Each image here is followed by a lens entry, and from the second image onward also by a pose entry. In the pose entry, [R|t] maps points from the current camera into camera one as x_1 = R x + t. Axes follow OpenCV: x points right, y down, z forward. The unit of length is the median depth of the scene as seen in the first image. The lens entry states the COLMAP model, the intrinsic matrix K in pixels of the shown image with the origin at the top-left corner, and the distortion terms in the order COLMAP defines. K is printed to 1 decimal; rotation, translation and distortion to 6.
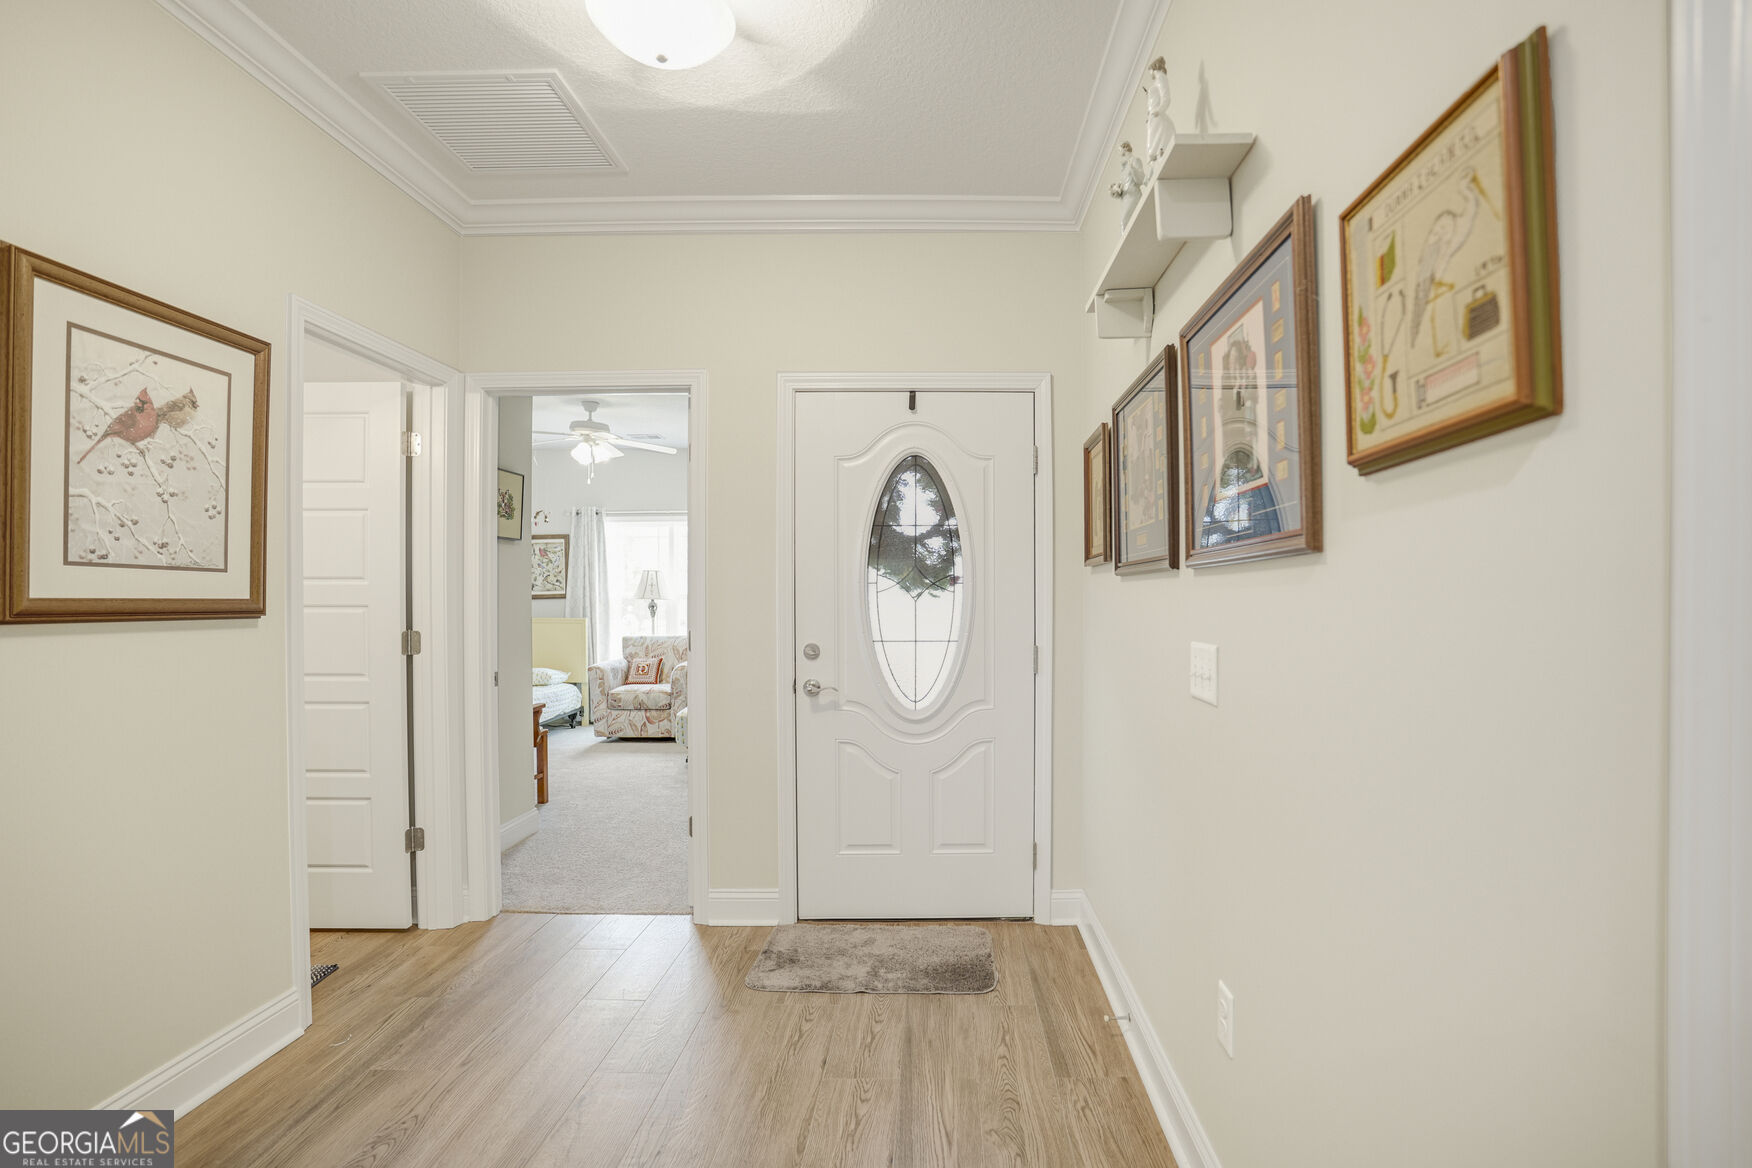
lens RADIAL K [[820.4, 0, 881.7], [0, 820.4, 589.1], [0, 0, 1]] dist [-0.086316, 0.041301]
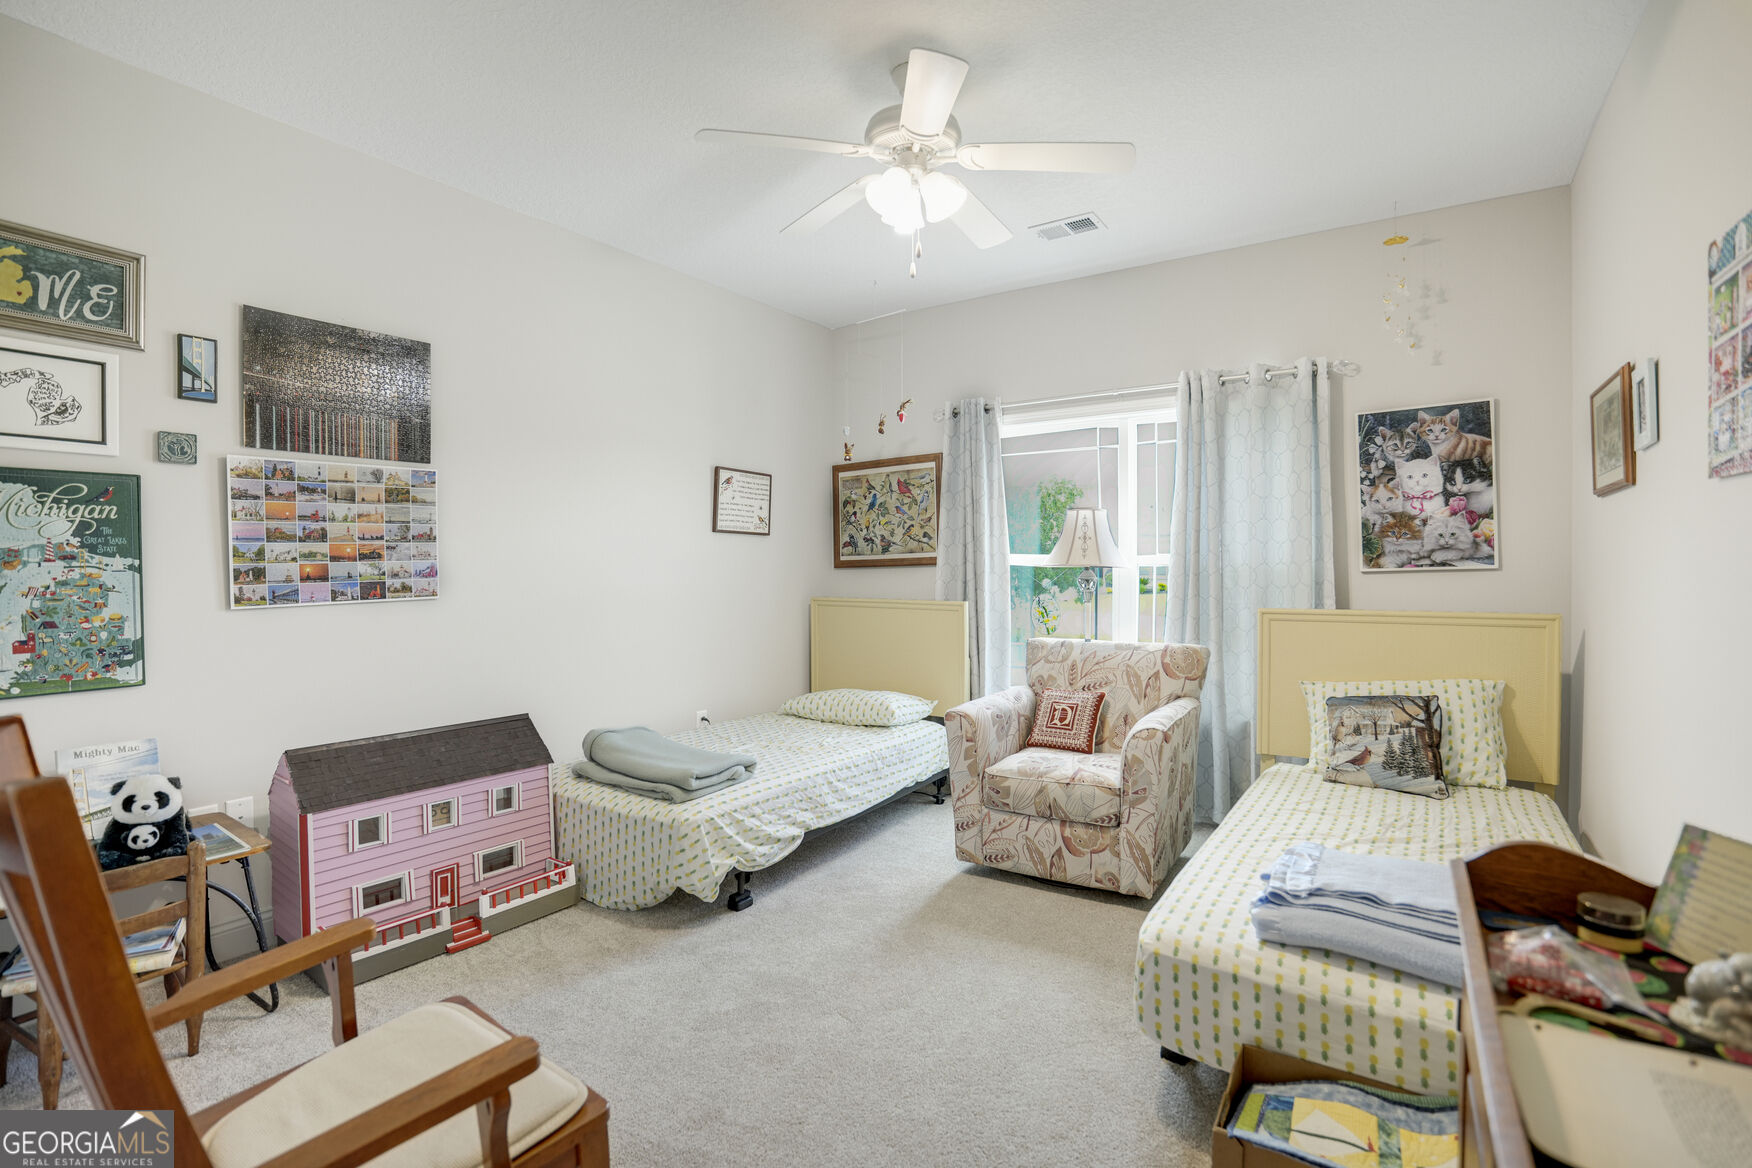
lens RADIAL K [[820.4, 0, 881.7], [0, 820.4, 589.1], [0, 0, 1]] dist [-0.086316, 0.041301]
pose [[0.860403, 0.021043, -0.509180, -0.142996], [0.000968, 0.999078, 0.042925, 0.003862], [0.509614, -0.037426, 0.859589, 0.538050]]
